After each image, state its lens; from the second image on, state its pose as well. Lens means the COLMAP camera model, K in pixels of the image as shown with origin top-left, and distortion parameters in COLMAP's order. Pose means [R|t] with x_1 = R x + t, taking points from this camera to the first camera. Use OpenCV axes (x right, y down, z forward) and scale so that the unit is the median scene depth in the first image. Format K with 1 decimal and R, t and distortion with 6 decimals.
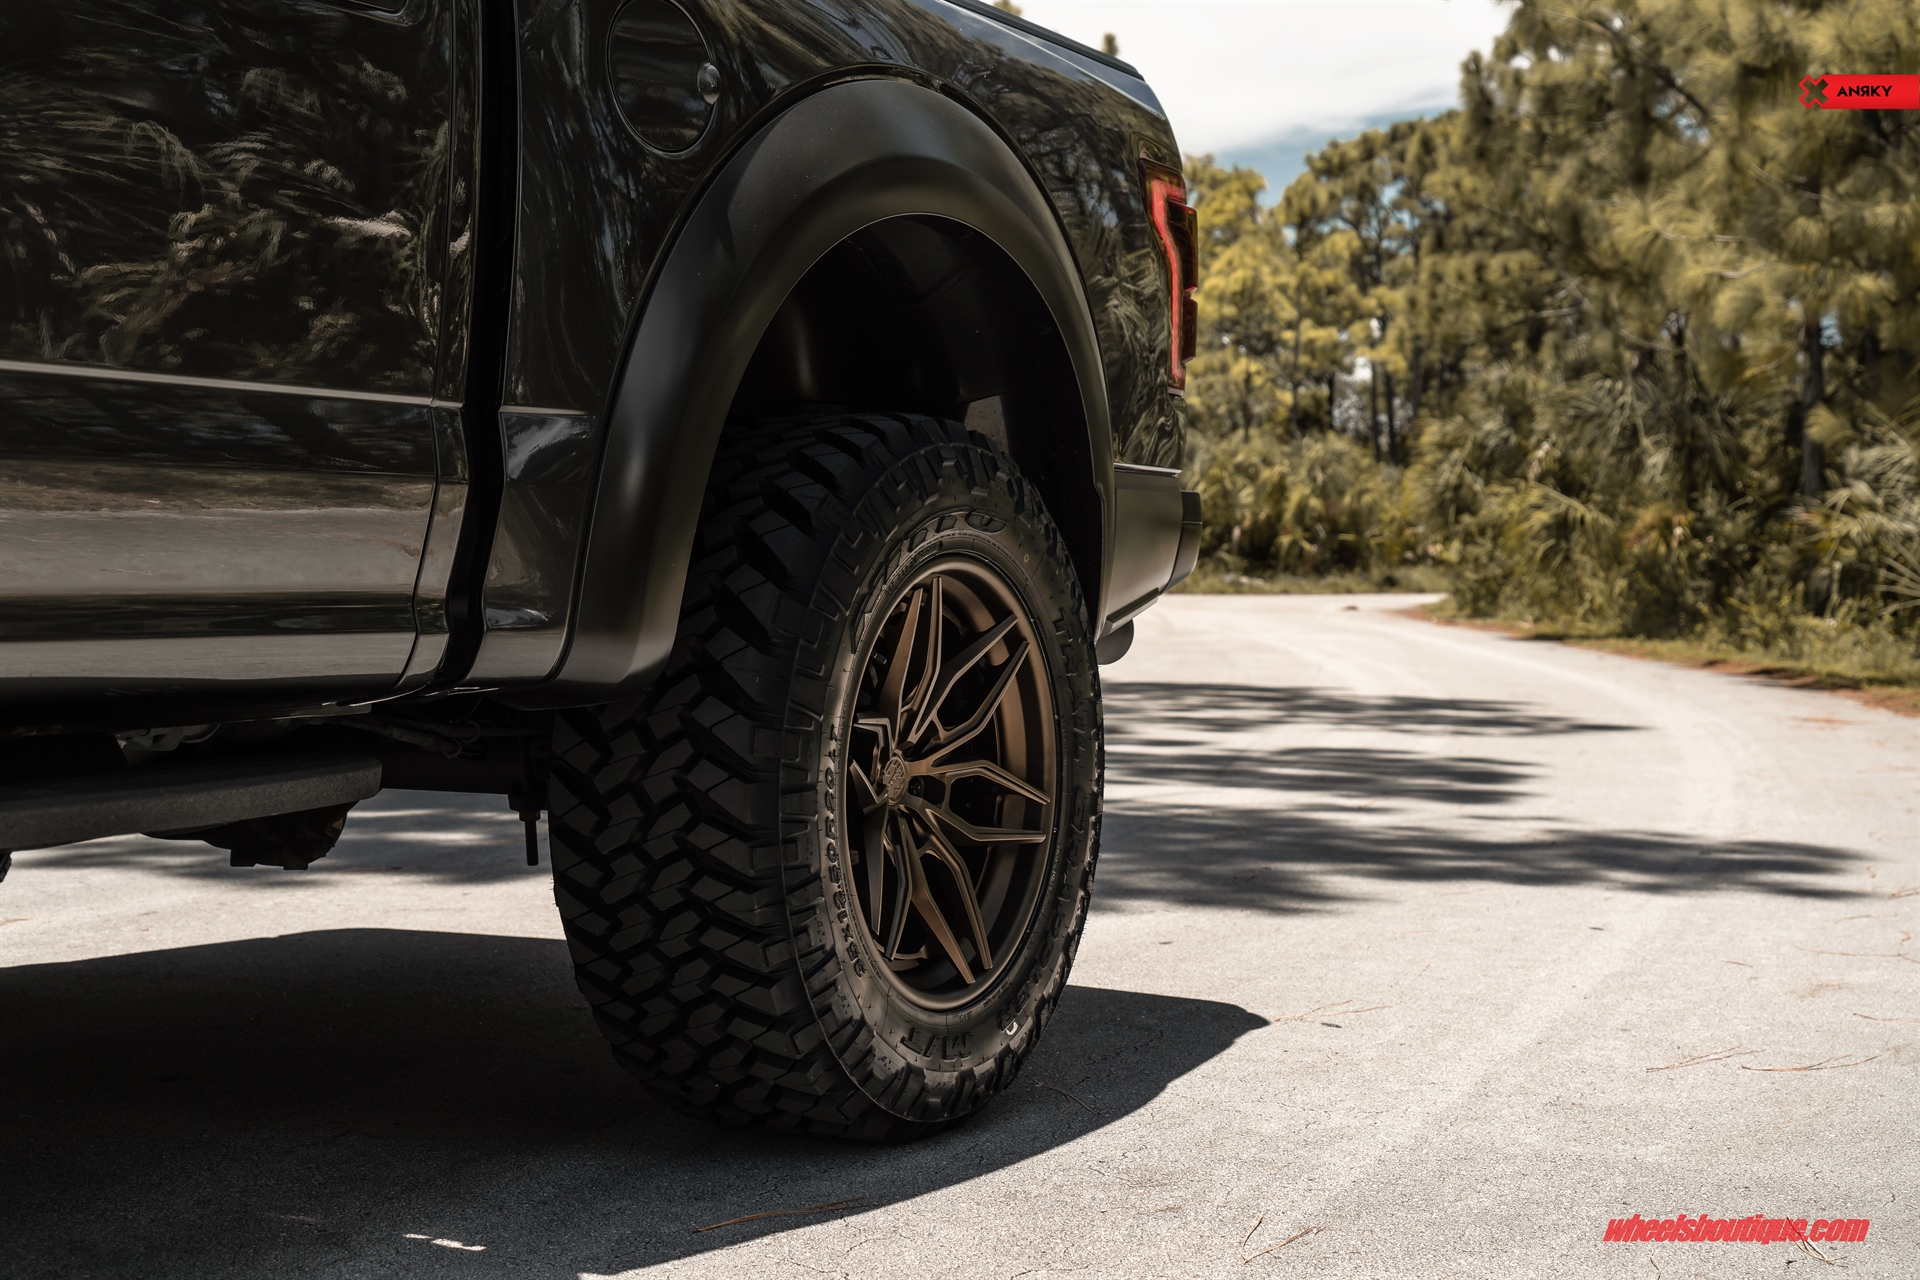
lens RADIAL K [[2948.7, 0, 965.5], [0, 2948.7, 639.4], [0, 0, 1]] dist [0.120265, 0.000000]
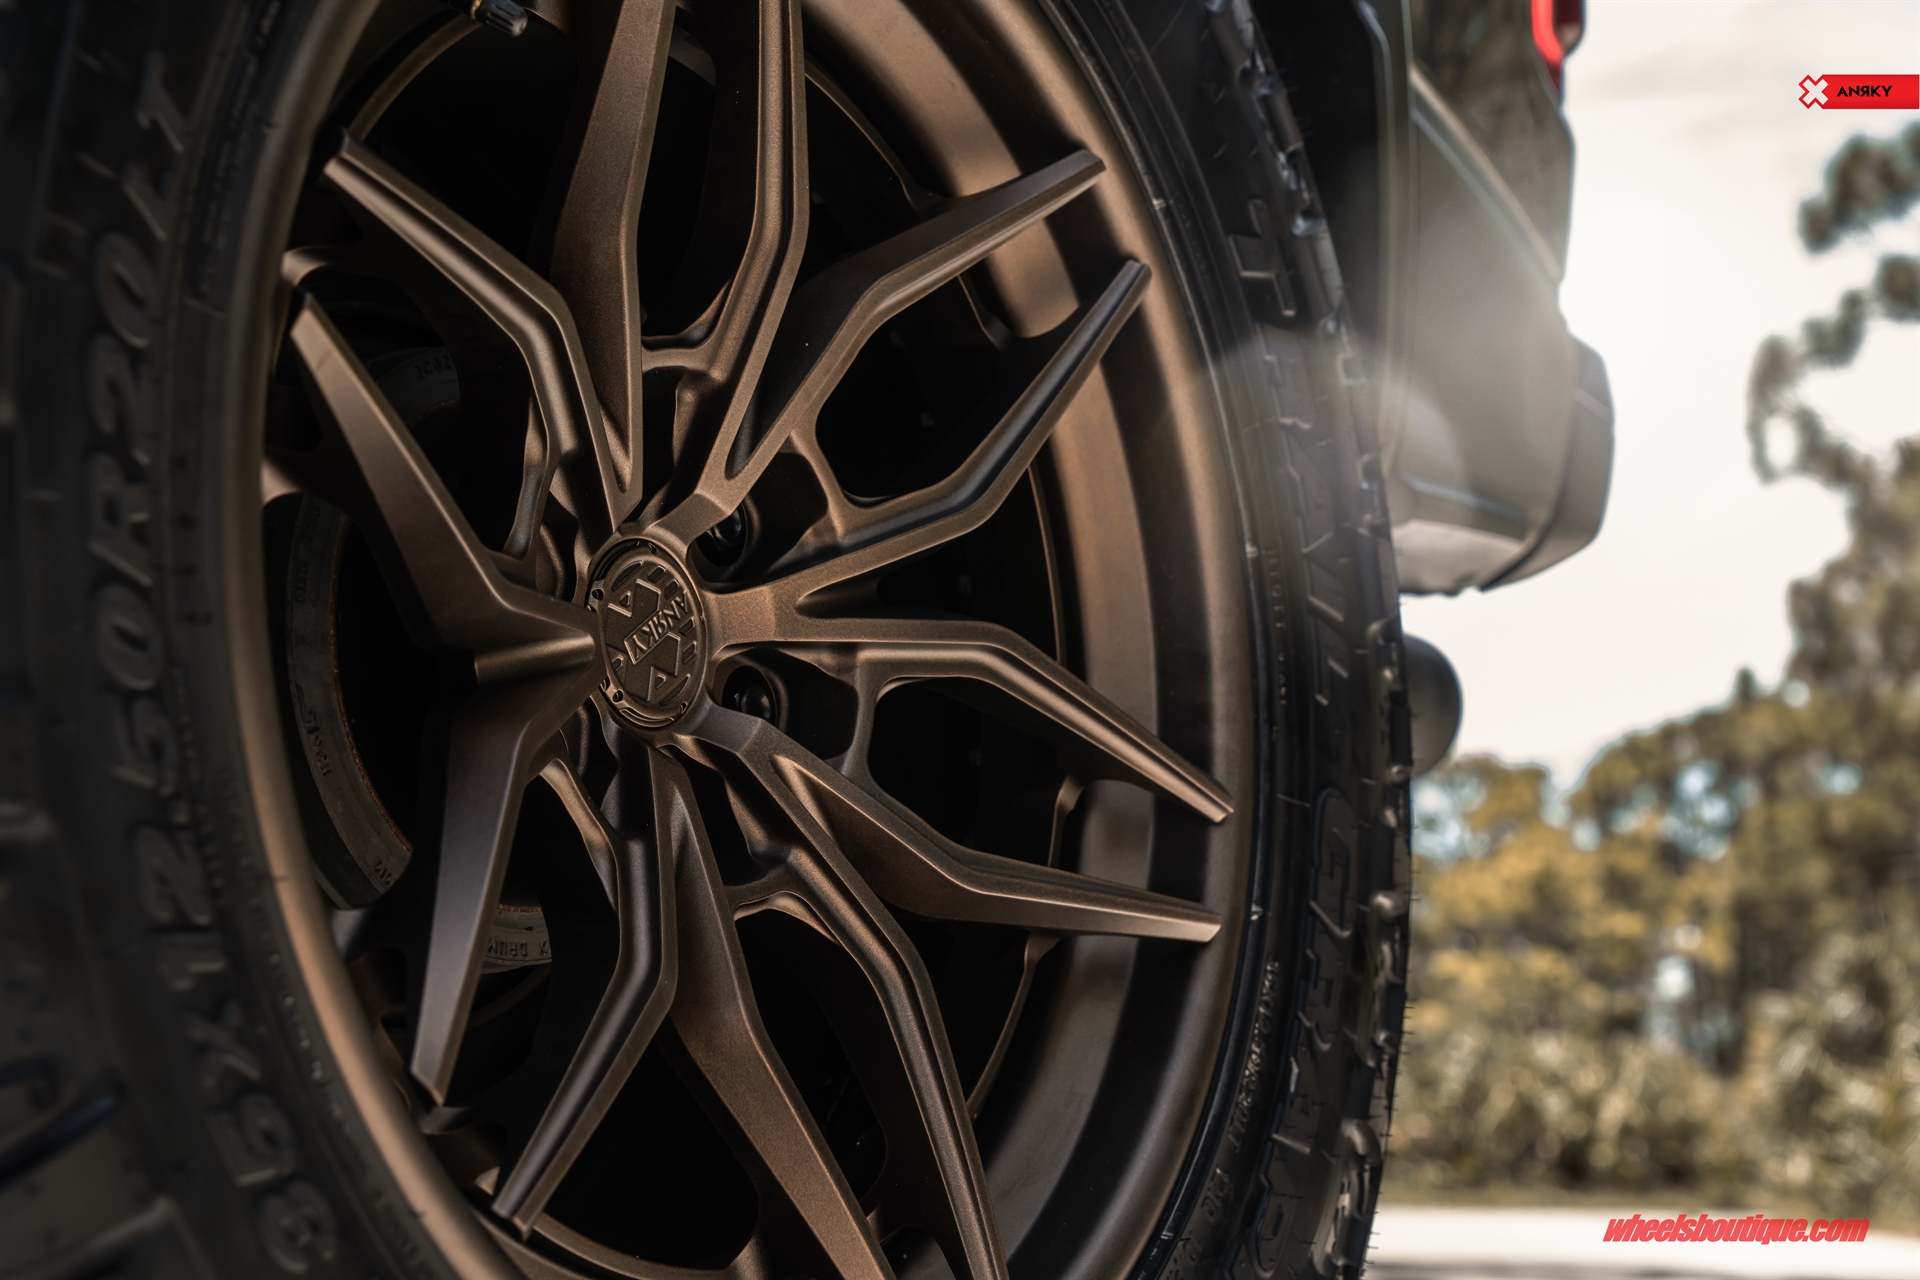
lens RADIAL K [[3089.2, 0, 955.9], [0, 3089.2, 644.8], [0, 0, 1]] dist [0.031771, 0.000000]
pose [[0.995694, -0.035615, -0.085586, 0.027740], [0.016497, 0.976592, -0.214465, 0.104936], [0.091221, 0.212130, 0.972975, 0.678076]]
